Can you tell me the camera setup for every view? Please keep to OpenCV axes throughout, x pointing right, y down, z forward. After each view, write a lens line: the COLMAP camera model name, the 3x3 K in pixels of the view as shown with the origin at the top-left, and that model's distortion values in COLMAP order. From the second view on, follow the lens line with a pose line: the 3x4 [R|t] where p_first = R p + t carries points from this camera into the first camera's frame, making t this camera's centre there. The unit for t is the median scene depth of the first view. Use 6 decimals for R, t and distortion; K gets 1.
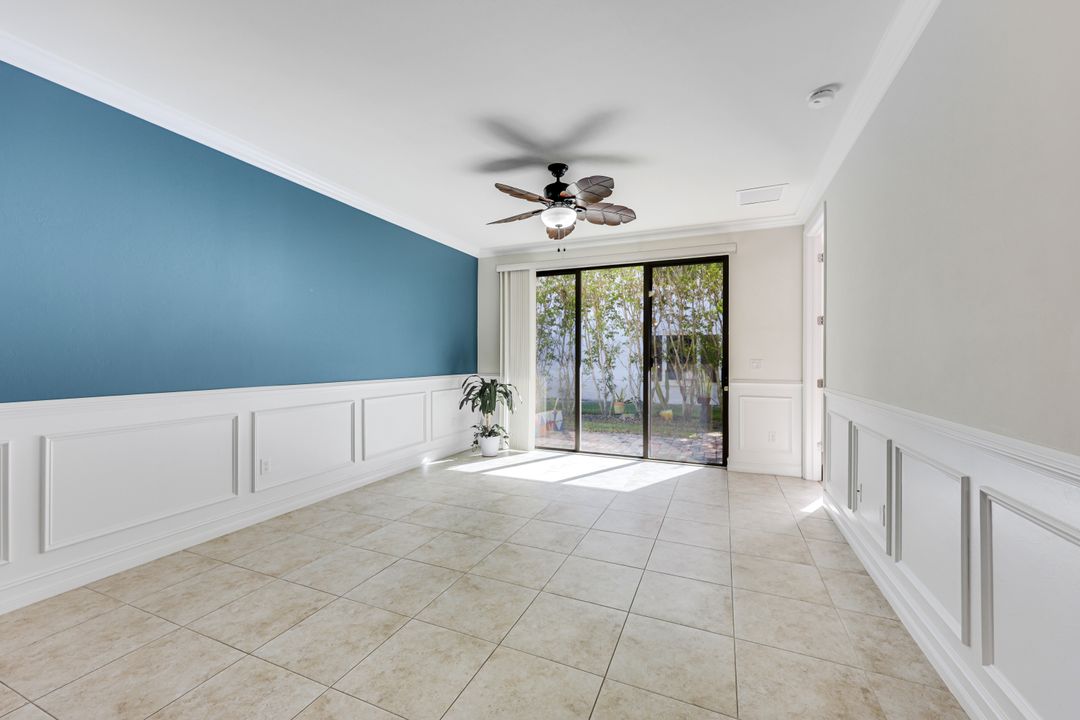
lens RADIAL K [[427.3, 0, 535.7], [0, 427.3, 358.8], [0, 0, 1]] dist [0.007626, -0.000093]
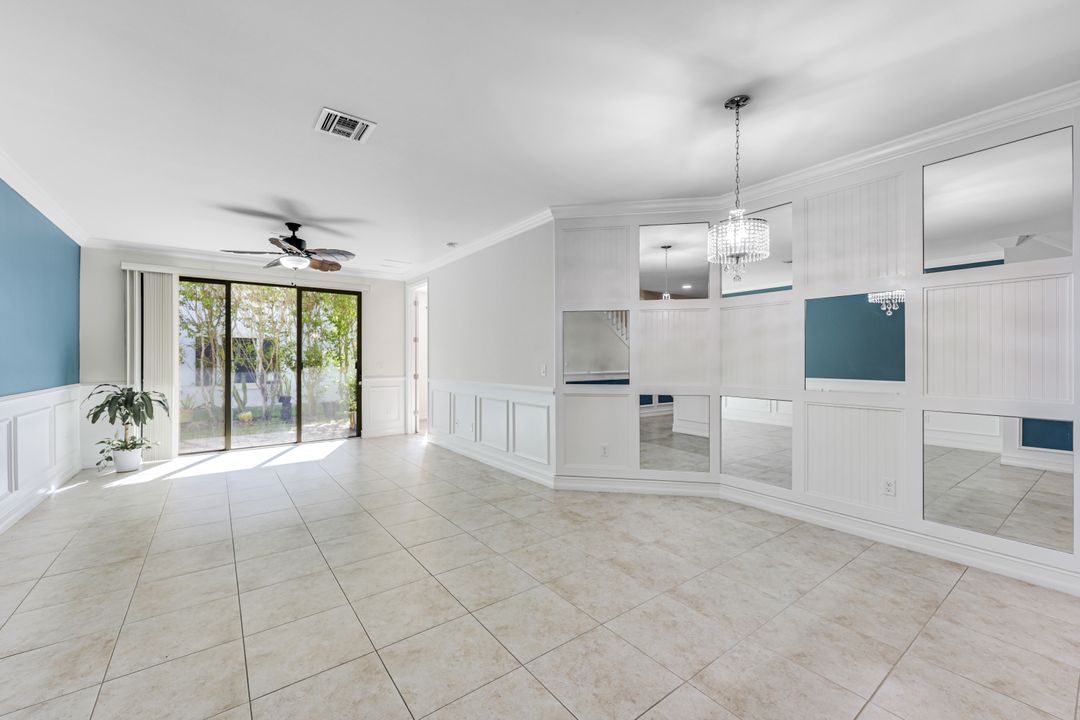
lens RADIAL K [[431.9, 0, 537.5], [0, 431.9, 358.9], [0, 0, 1]] dist [-0.001944, 0.000231]
pose [[0.494573, -0.003750, 0.869128, -0.533673], [0.005856, 0.999982, 0.000982, -0.010620], [-0.869116, 0.004604, 0.494587, -0.251611]]
